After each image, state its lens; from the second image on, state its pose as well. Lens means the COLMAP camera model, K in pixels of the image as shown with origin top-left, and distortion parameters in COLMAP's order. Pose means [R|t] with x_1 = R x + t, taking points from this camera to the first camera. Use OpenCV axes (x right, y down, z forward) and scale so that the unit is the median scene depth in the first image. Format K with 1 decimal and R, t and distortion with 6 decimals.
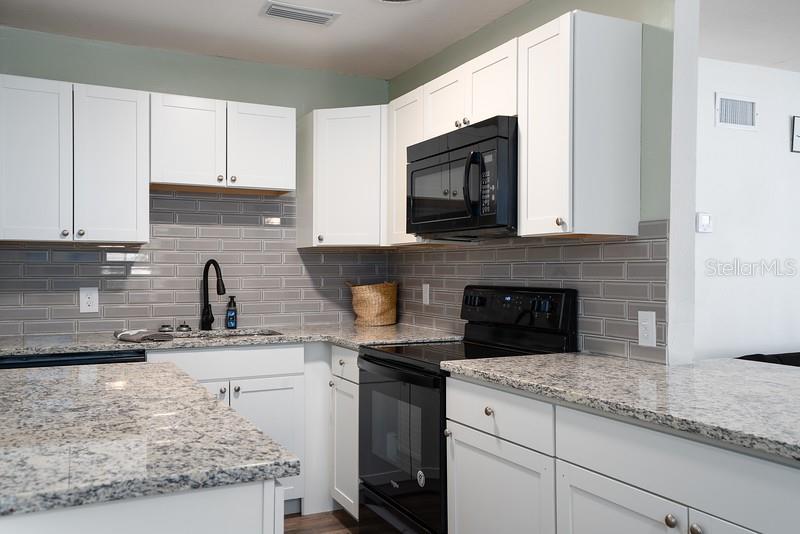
lens RADIAL K [[705.4, 0, 398.6], [0, 705.4, 271.4], [0, 0, 1]] dist [0.042821, 0.033826]
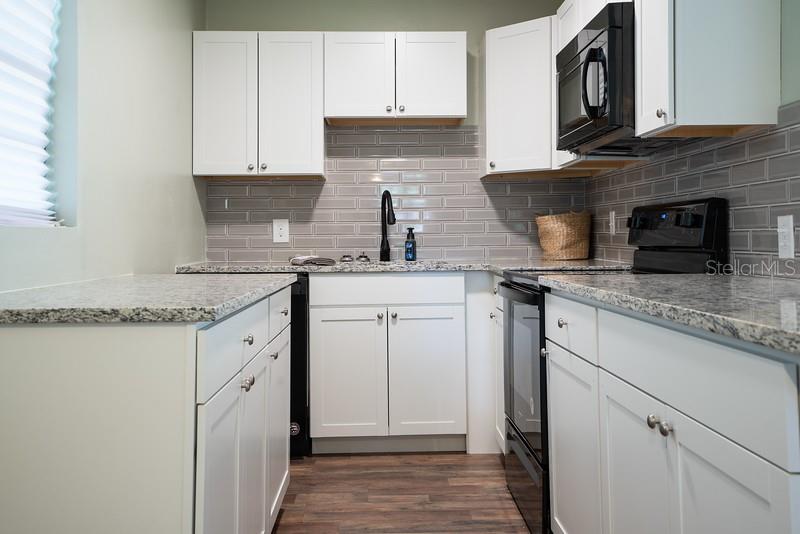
lens RADIAL K [[787.1, 0, 393.4], [0, 787.1, 215.9], [0, 0, 1]] dist [0.057362, 0.000000]
pose [[0.904944, -0.021060, -0.425010, 0.245724], [0.009043, 0.999501, -0.030270, 0.059357], [0.425435, 0.023549, 0.904683, -0.010502]]
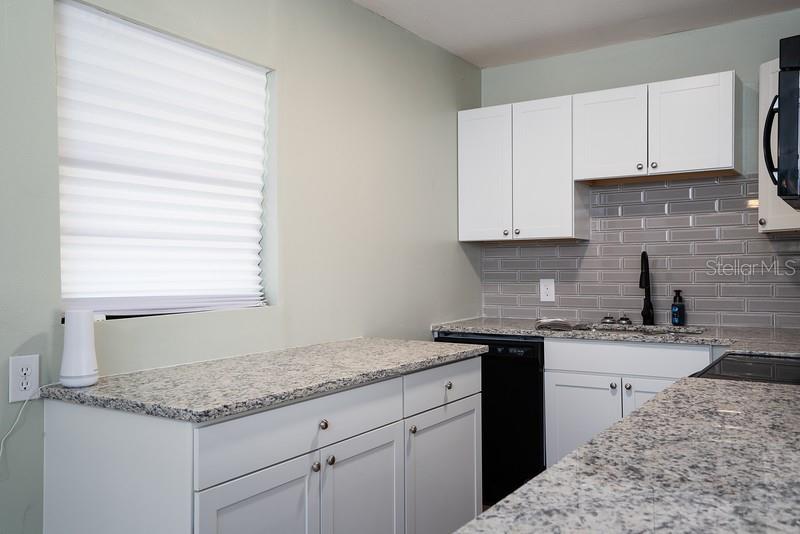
lens RADIAL K [[705.4, 0, 394.5], [0, 705.4, 267.4], [0, 0, 1]] dist [0.042821, 0.033826]
pose [[0.507778, -0.005348, -0.861471, 0.437741], [0.010770, 0.999942, 0.000141, 0.001301], [0.861421, -0.009350, 0.507806, 0.240639]]
